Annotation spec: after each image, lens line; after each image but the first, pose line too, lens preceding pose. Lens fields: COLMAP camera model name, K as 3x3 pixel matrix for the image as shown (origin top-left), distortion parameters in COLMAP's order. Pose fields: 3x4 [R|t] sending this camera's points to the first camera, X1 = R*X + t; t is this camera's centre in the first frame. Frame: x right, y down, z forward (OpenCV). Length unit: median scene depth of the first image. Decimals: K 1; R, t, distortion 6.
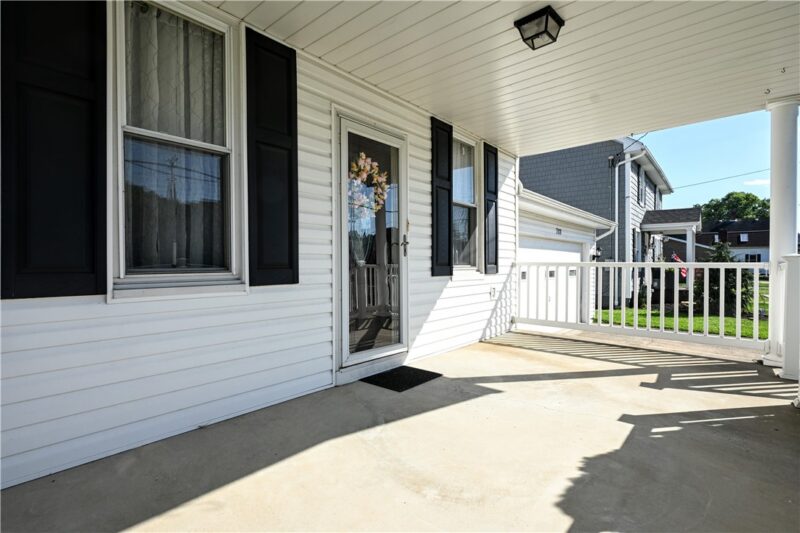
lens RADIAL K [[386.9, 0, 397.0], [0, 386.9, 264.0], [0, 0, 1]] dist [-0.005760, 0.002368]
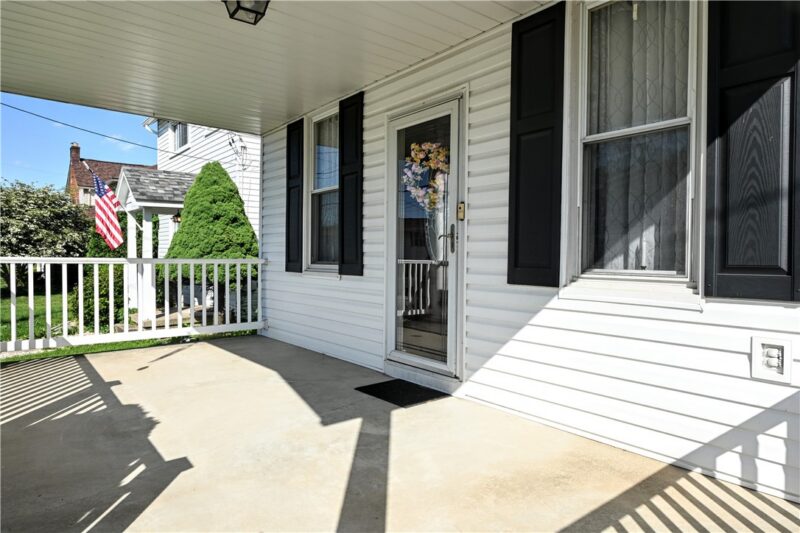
lens RADIAL K [[492.0, 0, 406.0], [0, 492.0, 266.6], [0, 0, 1]] dist [-0.008931, 0.002109]
pose [[-0.165373, 0.025188, -0.985909, 0.961054], [-0.005875, 0.999631, 0.026524, -0.017346], [0.986214, 0.010179, -0.165164, 1.037439]]
